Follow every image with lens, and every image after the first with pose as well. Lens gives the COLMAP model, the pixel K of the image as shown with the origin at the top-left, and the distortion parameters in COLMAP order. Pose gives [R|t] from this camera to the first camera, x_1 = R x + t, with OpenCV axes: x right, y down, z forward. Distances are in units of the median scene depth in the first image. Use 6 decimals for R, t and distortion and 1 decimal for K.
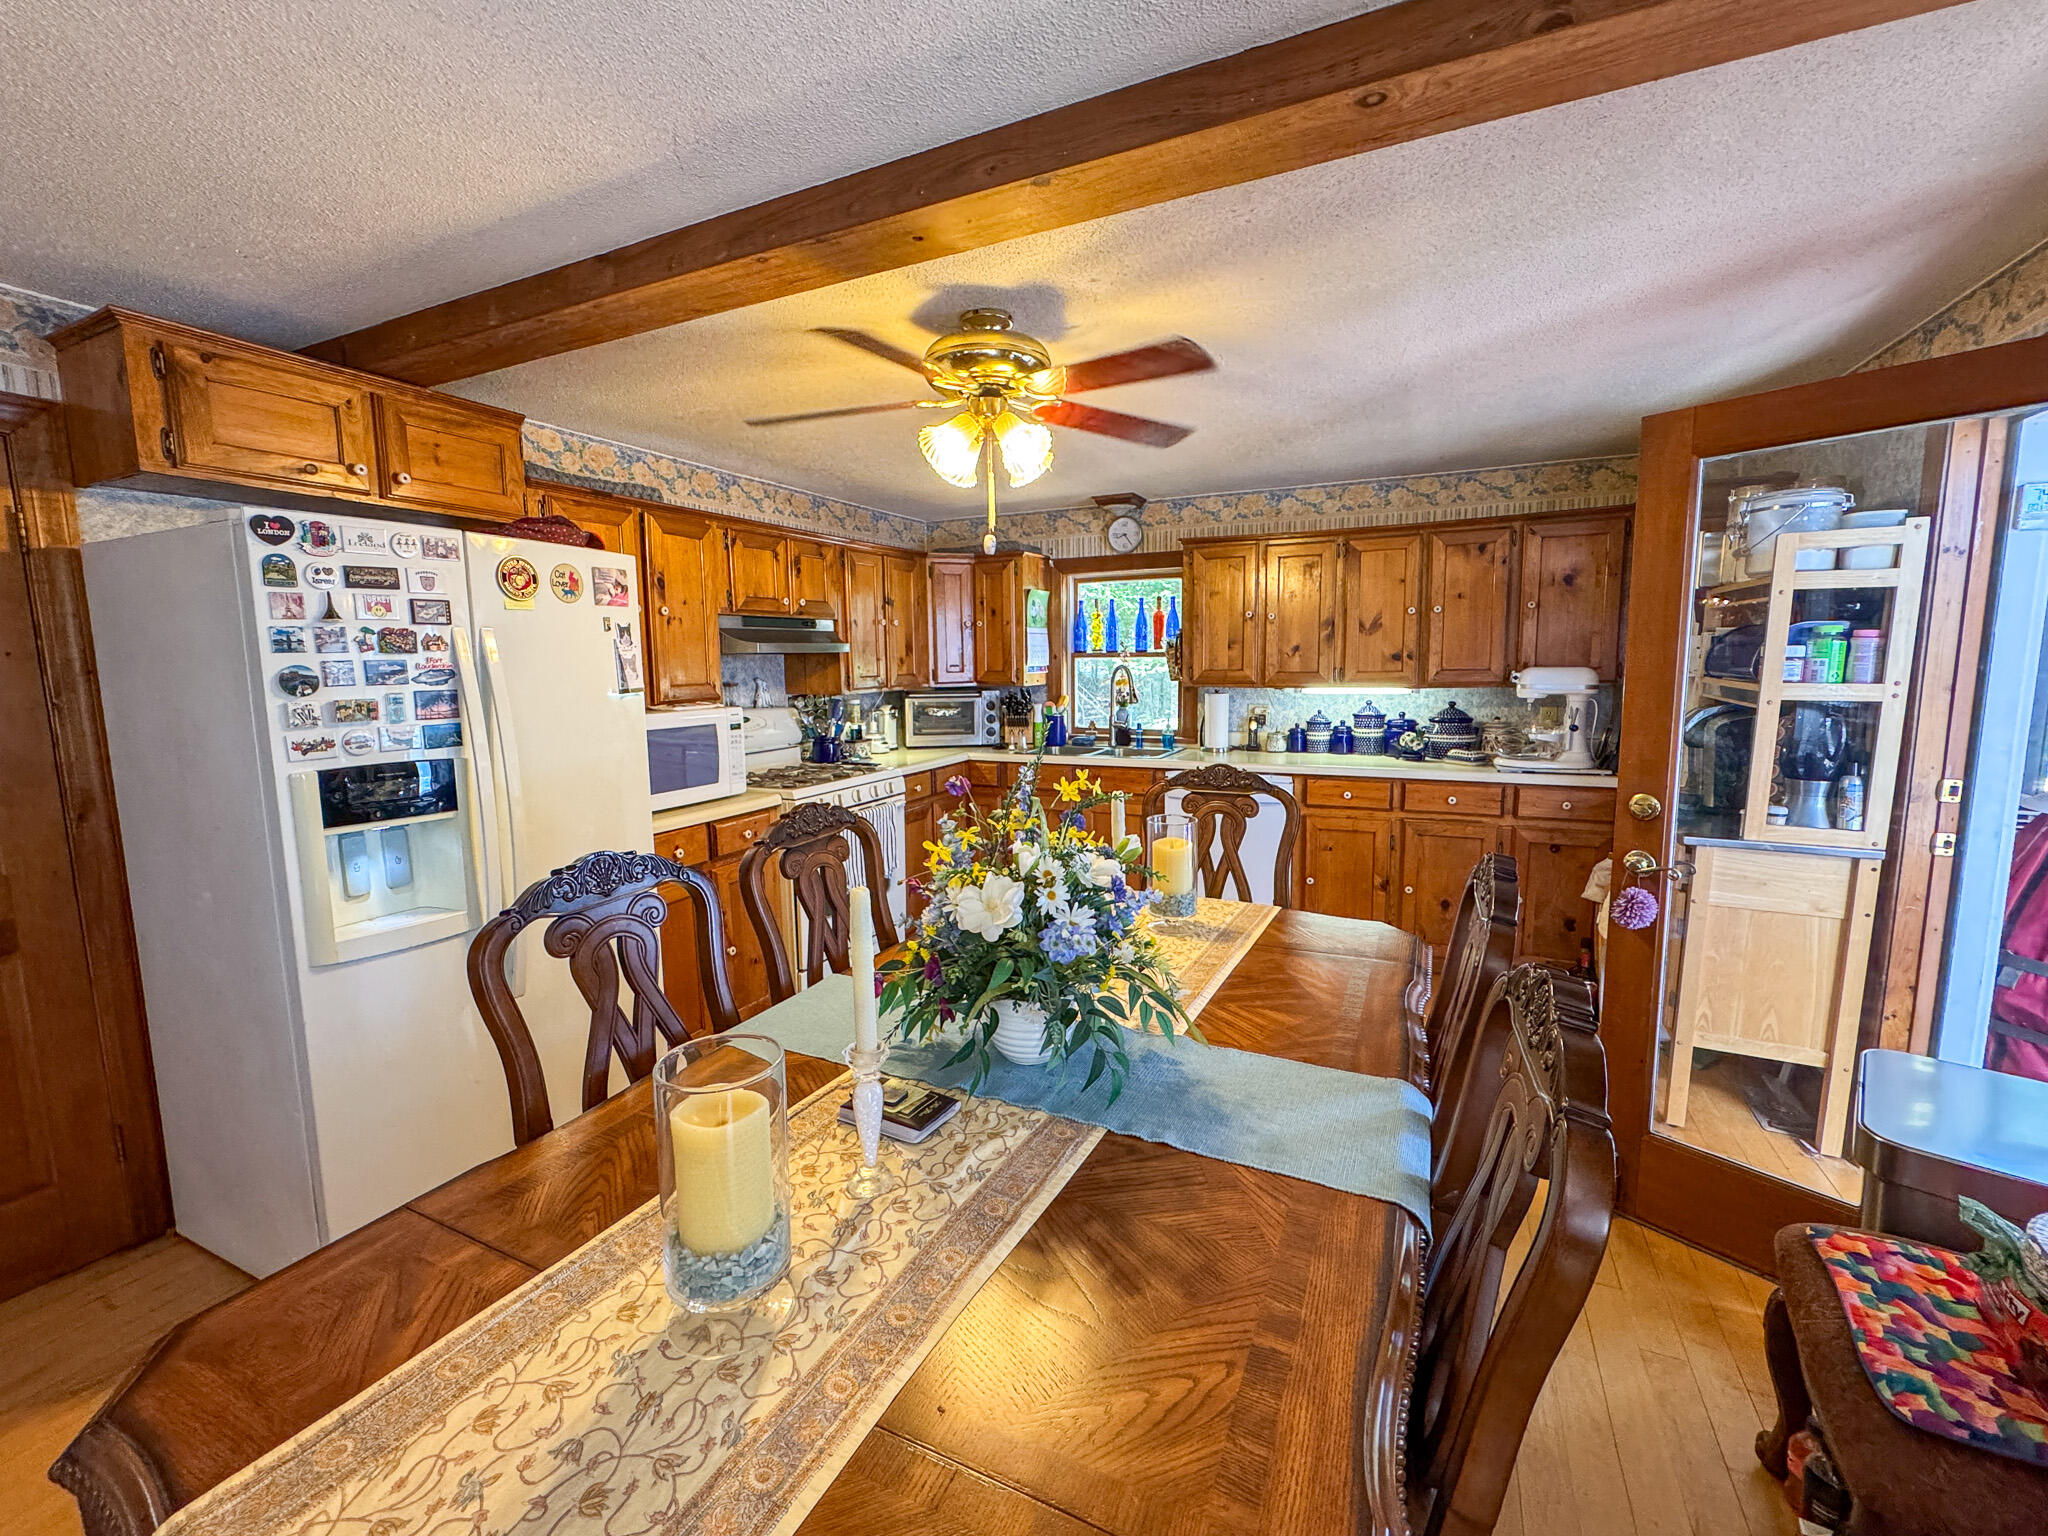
lens RADIAL K [[840.7, 0, 1024.0], [0, 840.7, 768.0], [0, 0, 1]] dist [-0.000688, 0.000033]
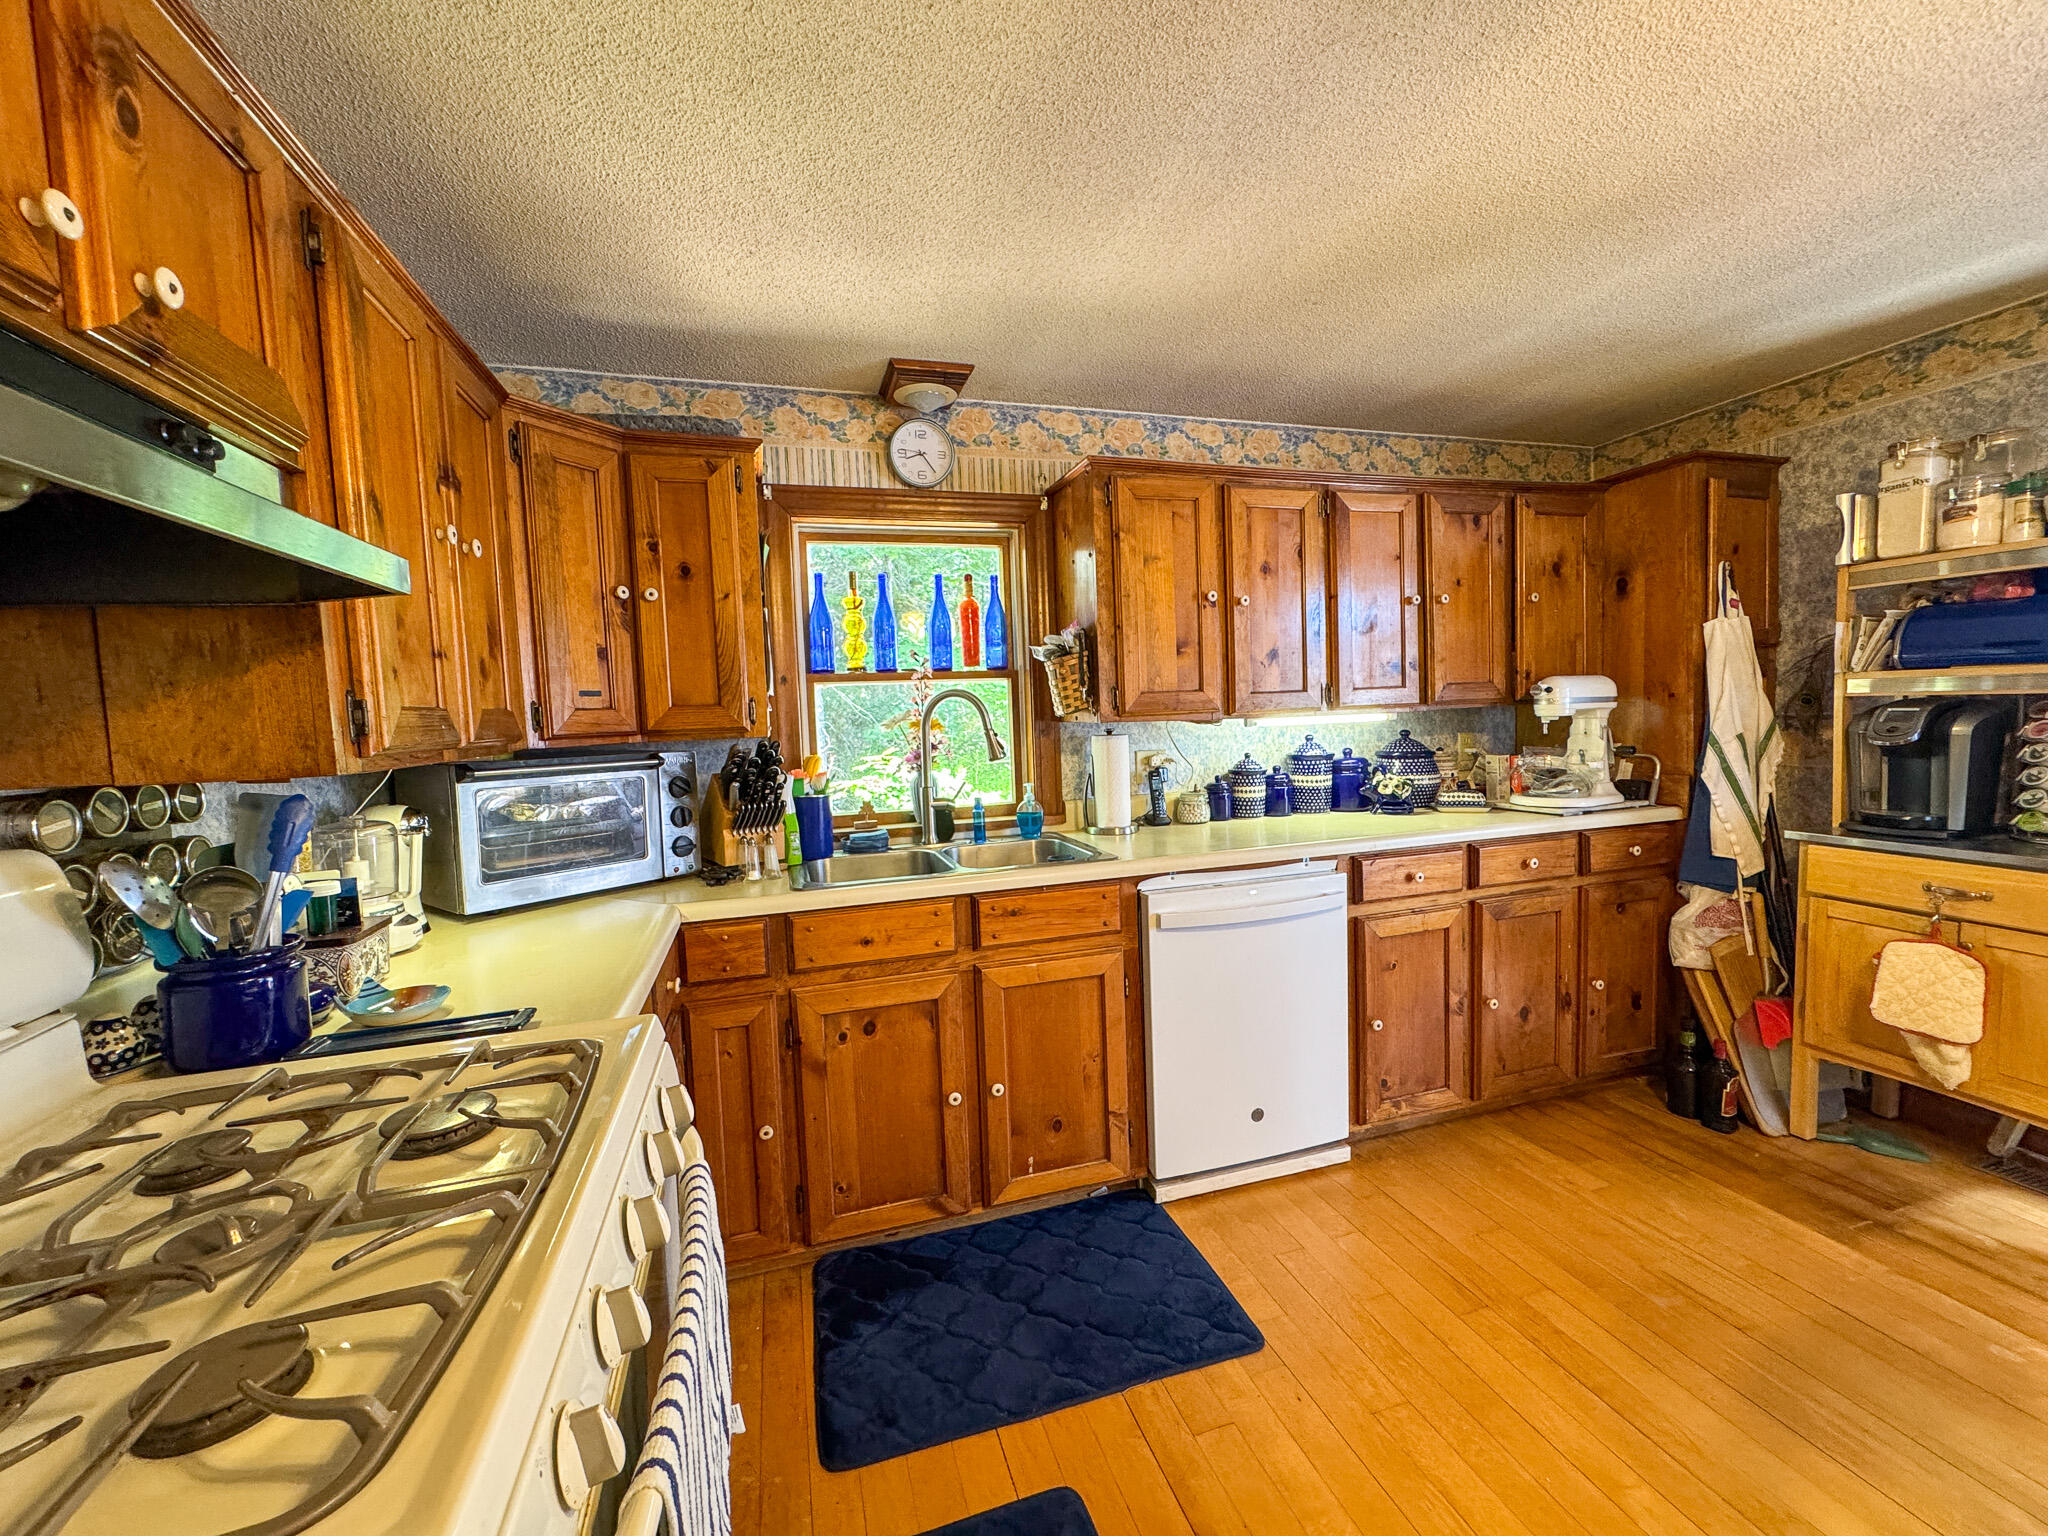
lens RADIAL K [[828.9, 0, 1023.8], [0, 828.9, 753.5], [0, 0, 1]] dist [-0.000182, -0.000012]
pose [[0.732626, -0.047577, 0.678966, -0.212498], [0.116559, 0.991587, -0.056288, -0.049615], [-0.670576, 0.120378, 0.732009, 0.610133]]
